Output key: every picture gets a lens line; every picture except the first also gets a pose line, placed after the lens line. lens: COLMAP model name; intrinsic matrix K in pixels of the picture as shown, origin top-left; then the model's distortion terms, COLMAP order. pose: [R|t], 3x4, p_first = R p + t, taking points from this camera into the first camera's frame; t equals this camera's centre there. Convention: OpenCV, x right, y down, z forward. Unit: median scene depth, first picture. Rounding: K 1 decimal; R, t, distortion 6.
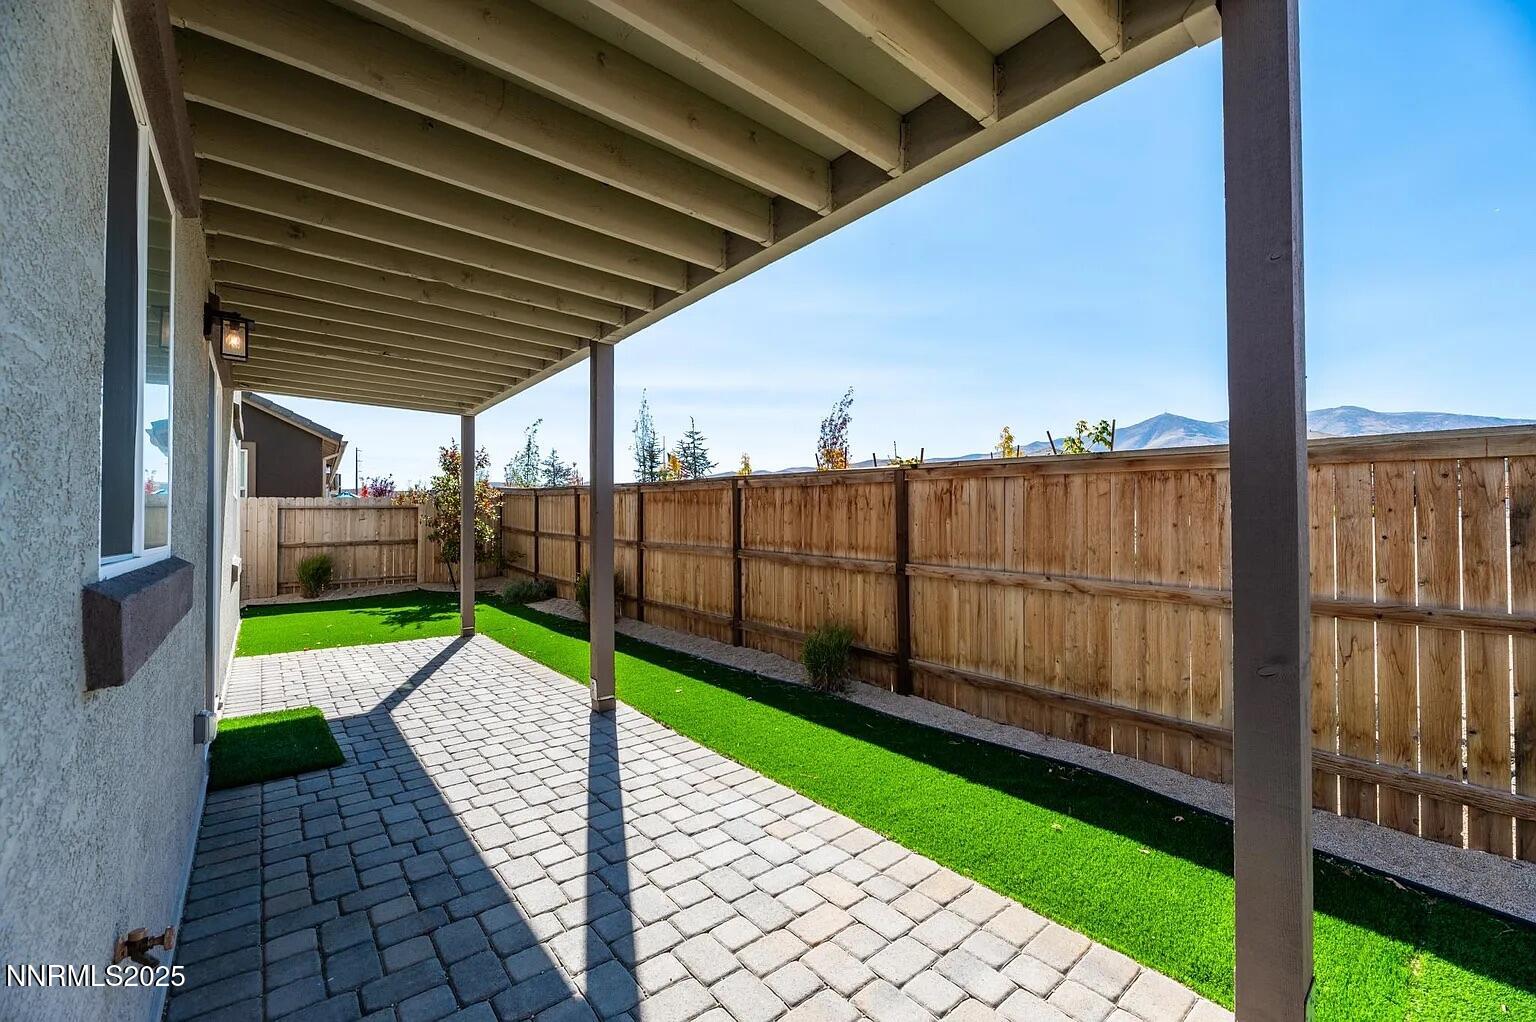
lens RADIAL K [[623.2, 0, 770.4], [0, 623.2, 522.2], [0, 0, 1]] dist [0.003339, 0.000288]
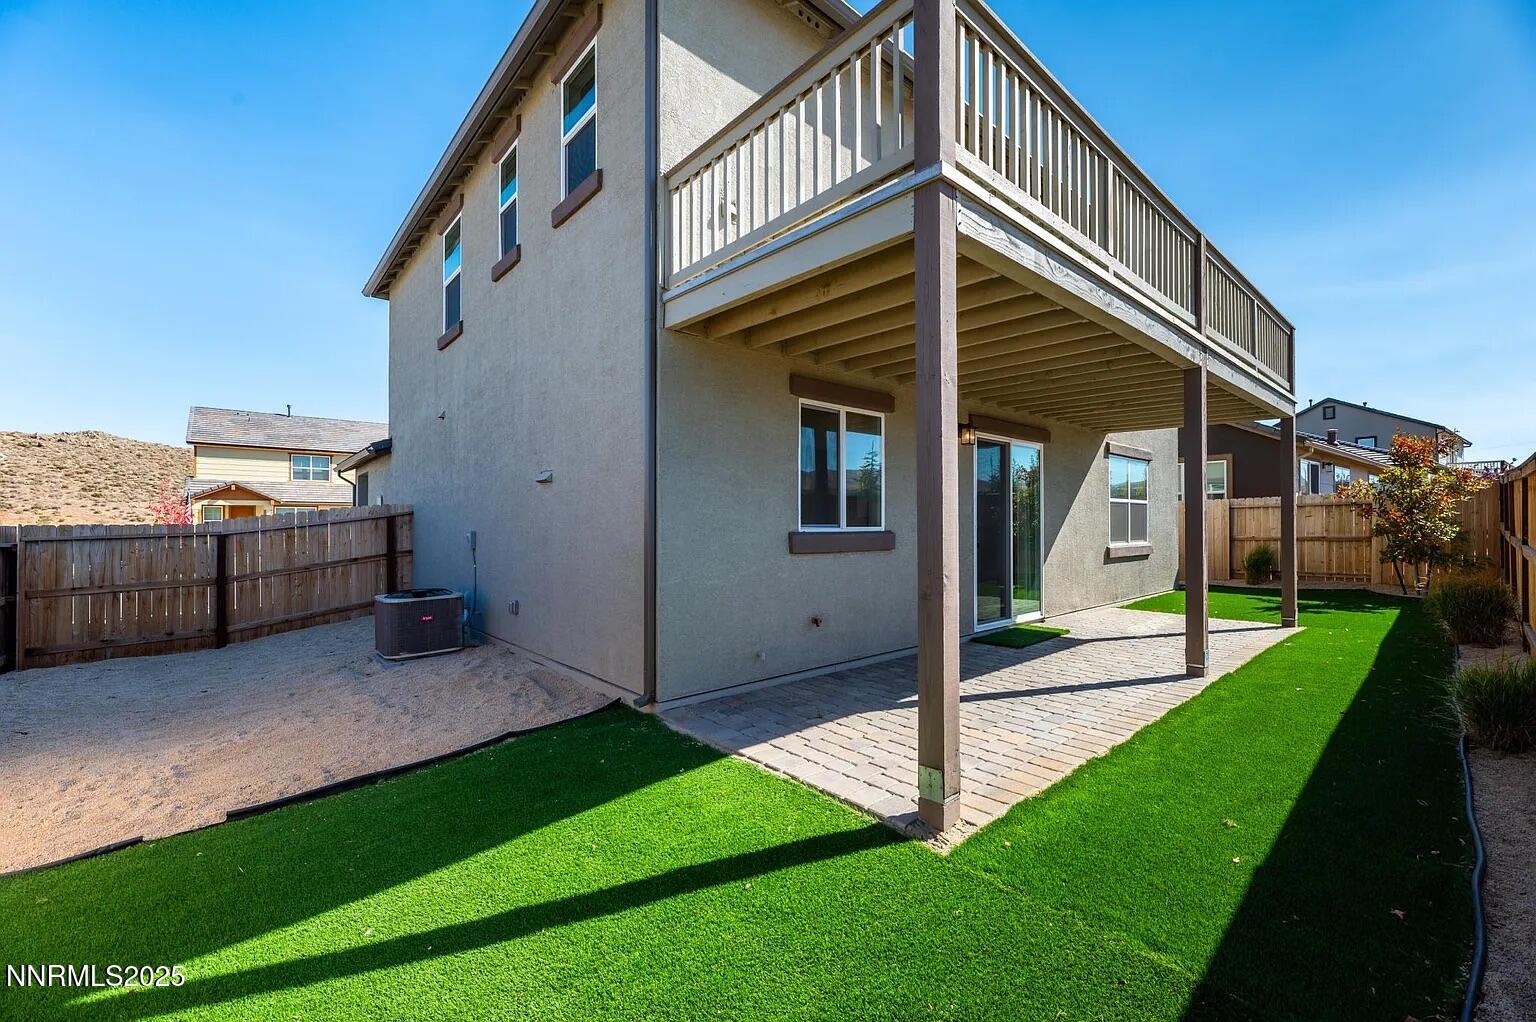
lens RADIAL K [[623.2, 0, 771.0], [0, 623.2, 515.0], [0, 0, 1]] dist [0.003339, 0.000288]
pose [[0.037143, -0.012455, -0.999232, 0.389524], [0.003661, 0.999917, -0.012327, 0.003551], [0.999303, -0.003201, 0.037186, 0.065595]]
